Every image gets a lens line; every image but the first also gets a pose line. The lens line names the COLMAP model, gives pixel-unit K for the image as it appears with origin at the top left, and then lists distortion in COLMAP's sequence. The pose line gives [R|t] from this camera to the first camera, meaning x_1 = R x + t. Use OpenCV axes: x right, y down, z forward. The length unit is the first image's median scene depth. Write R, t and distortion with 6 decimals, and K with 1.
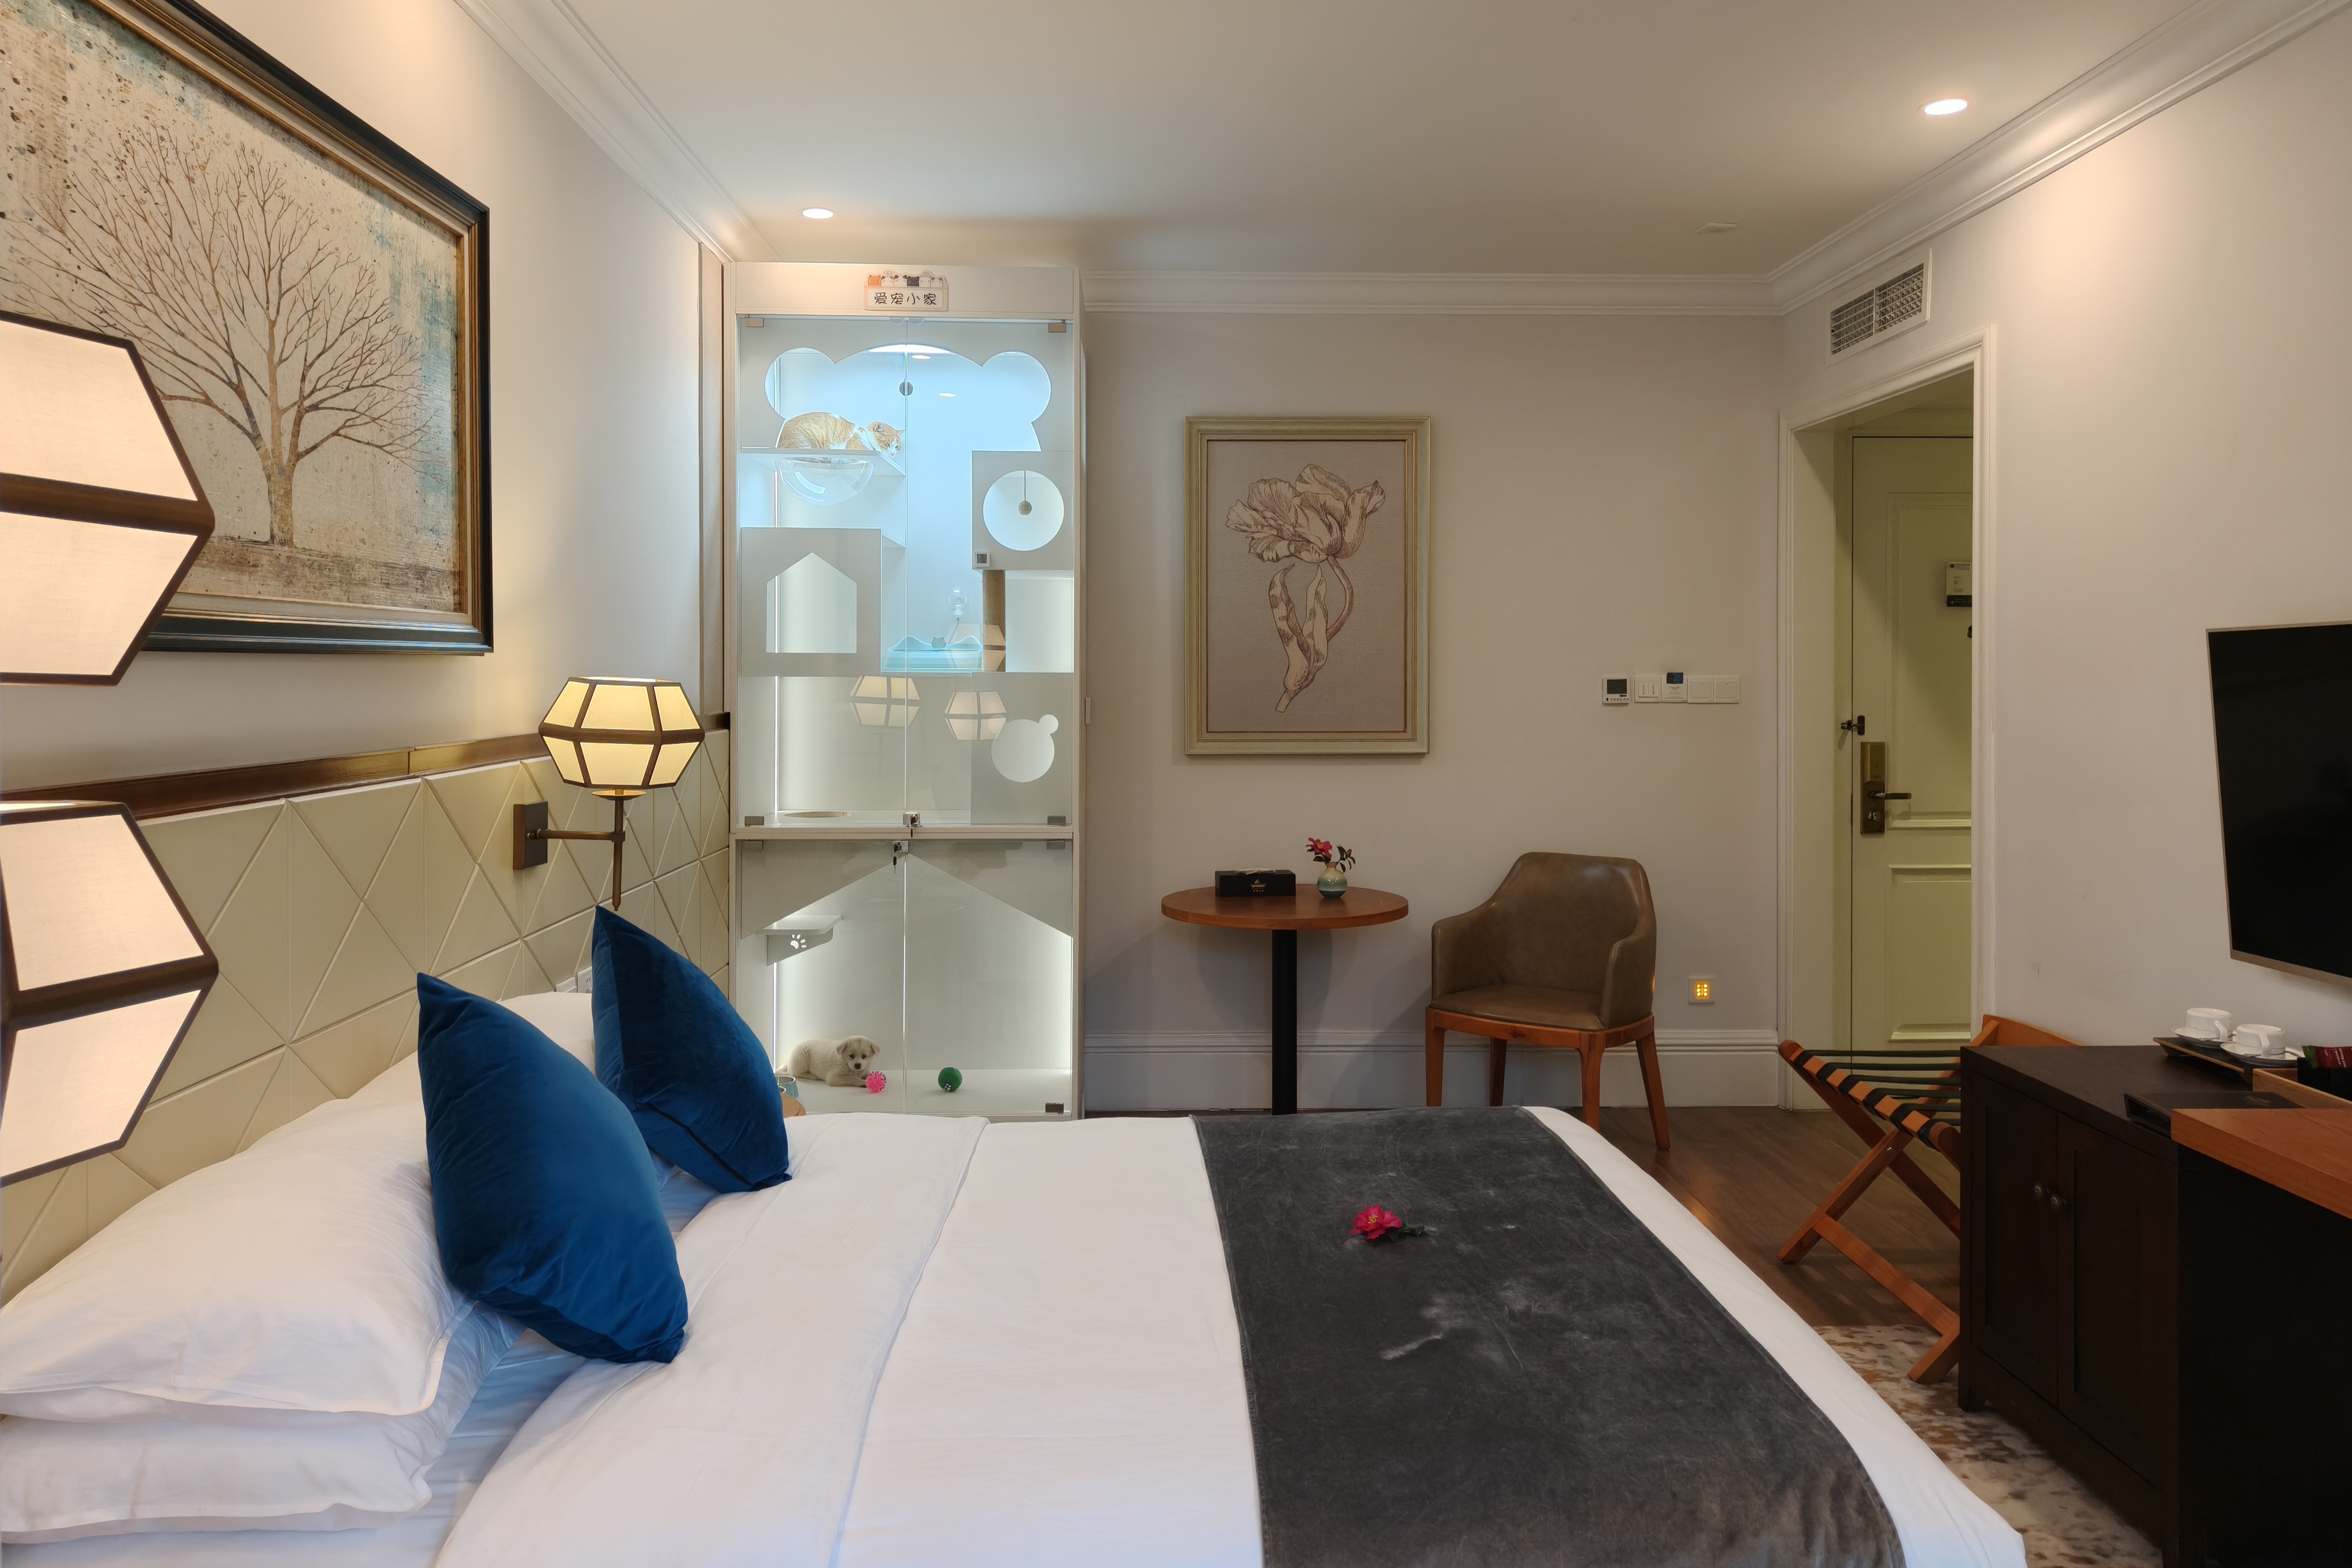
lens RADIAL K [[1618.4, 0, 1176.1], [0, 1618.4, 690.5], [0, 0, 1]] dist [0.095476, -0.074250]
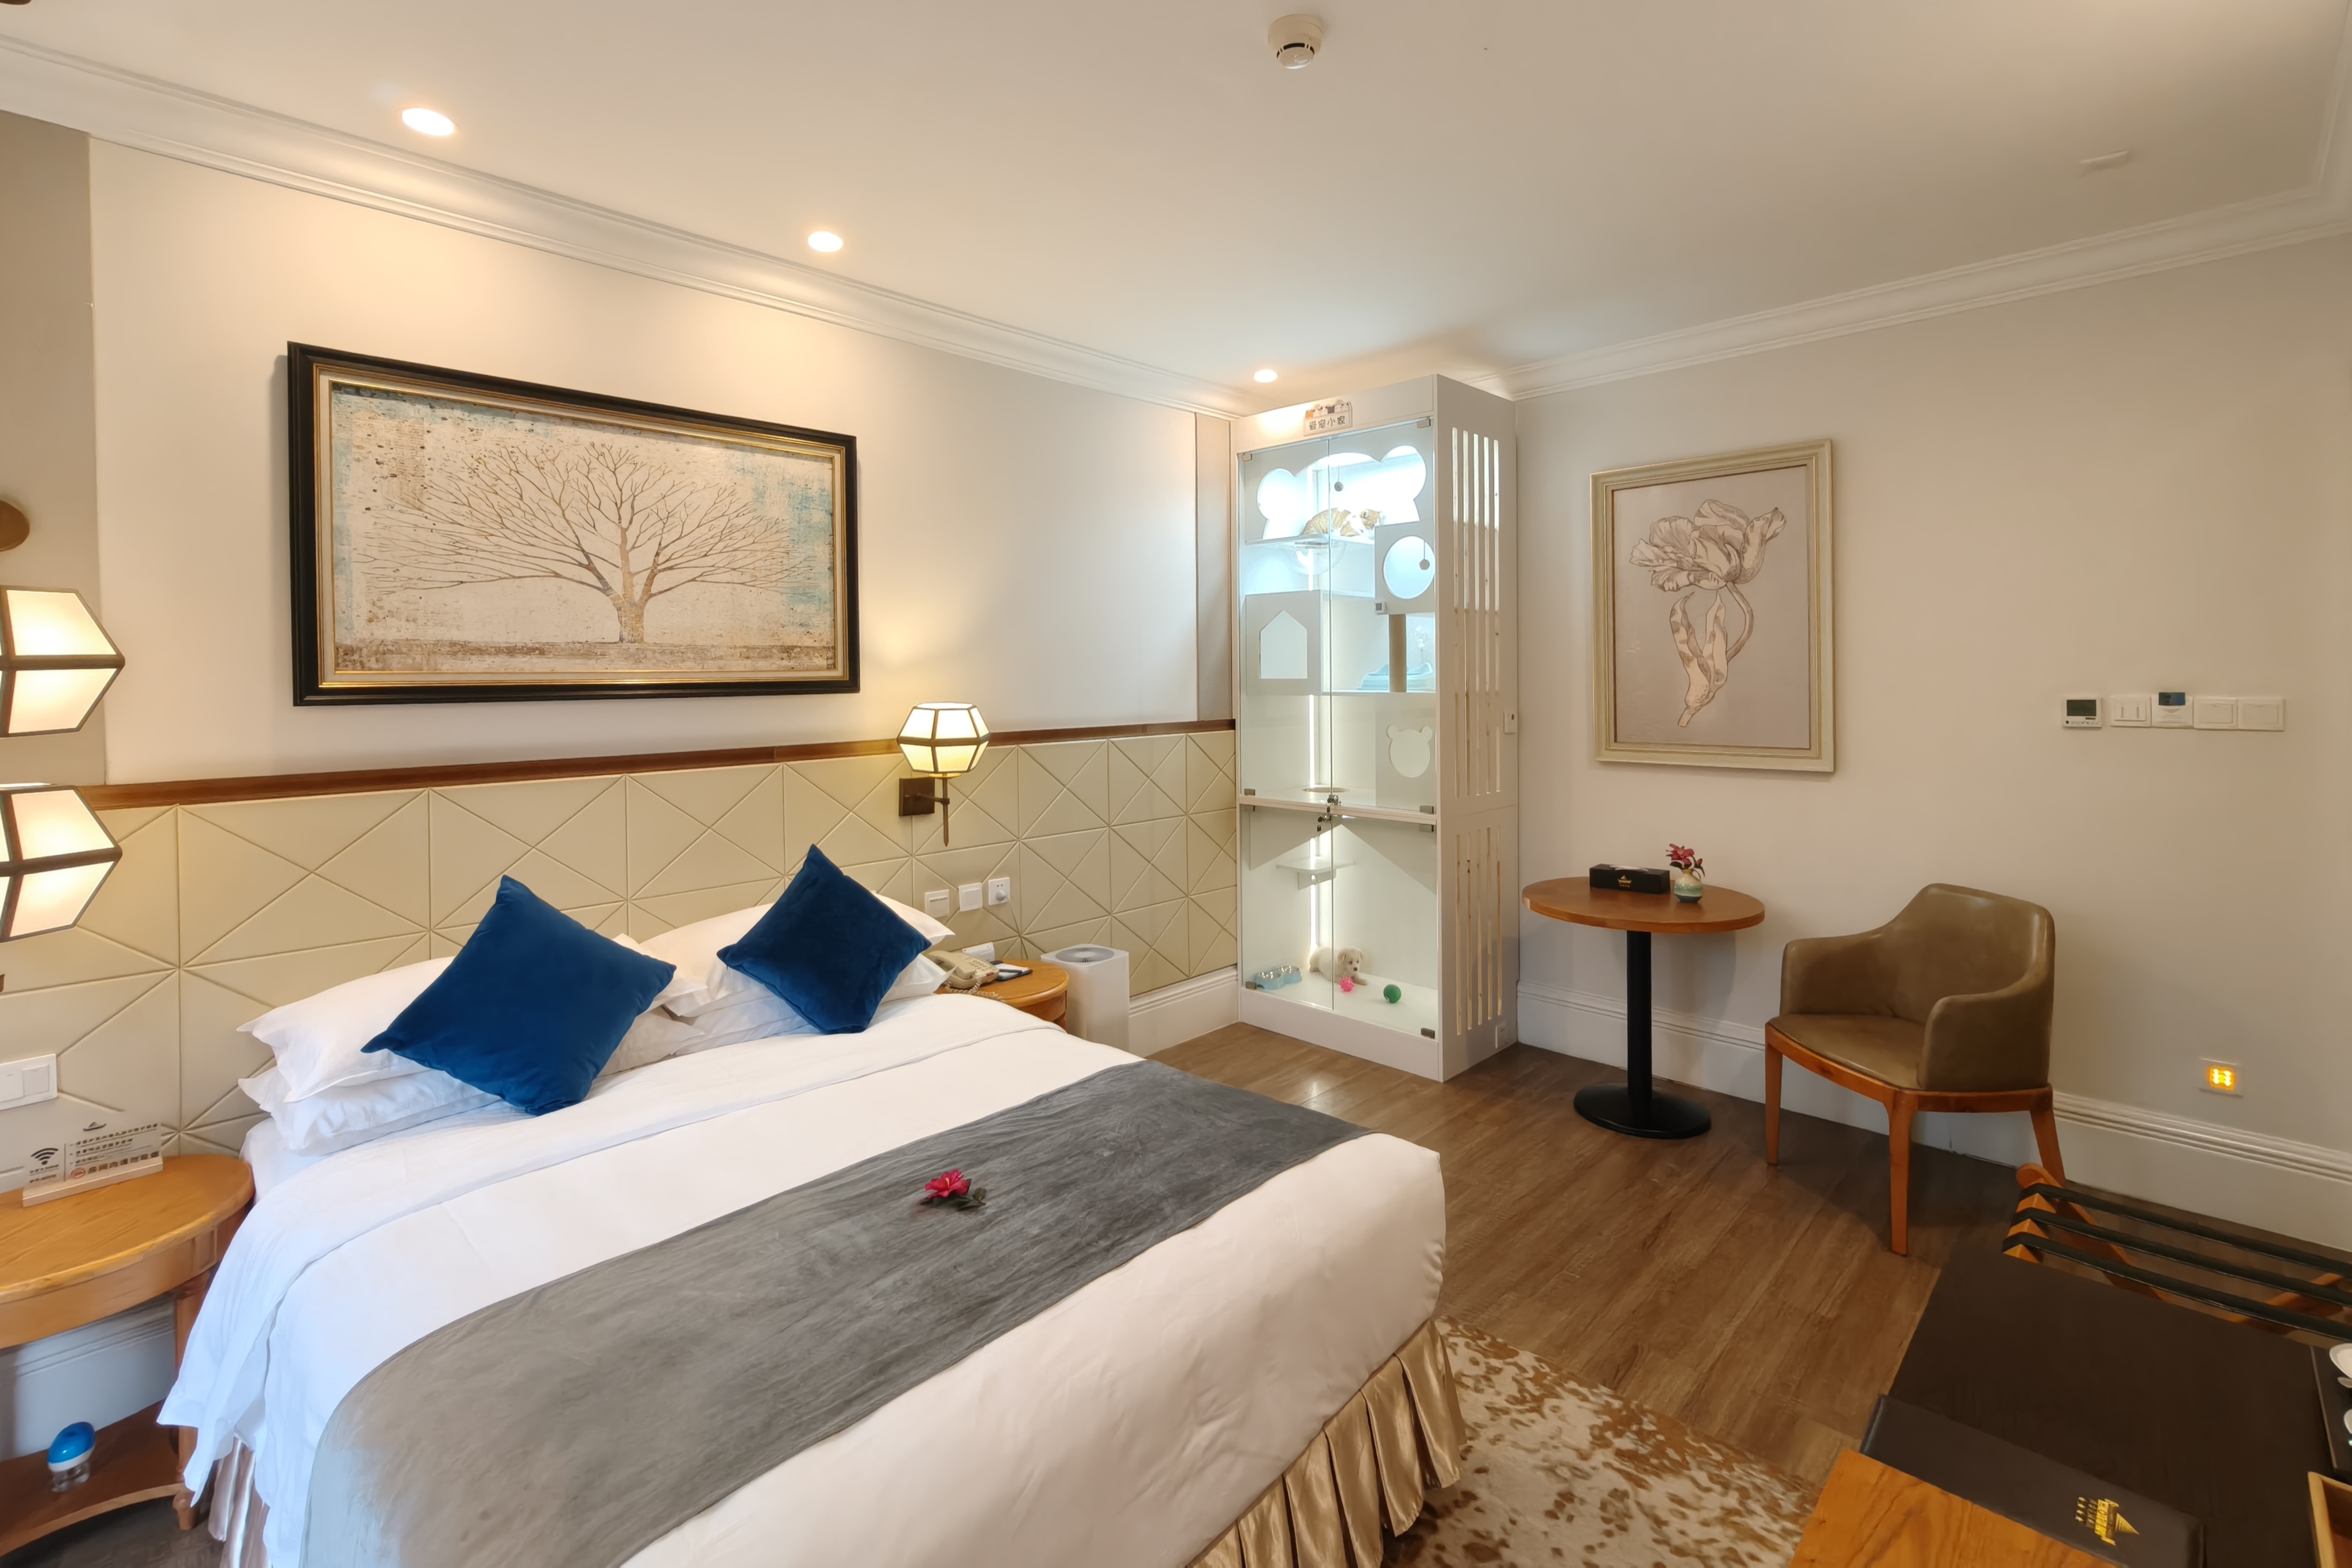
lens RADIAL K [[1039.6, 0, 1175.9], [0, 1039.6, 685.3], [0, 0, 1]] dist [0.003486, 0.000524]
pose [[0.698918, -0.001759, -0.715199, 0.351973], [0.002261, 0.999997, -0.000251, -0.016523], [0.715198, -0.001442, 0.698920, 0.273131]]
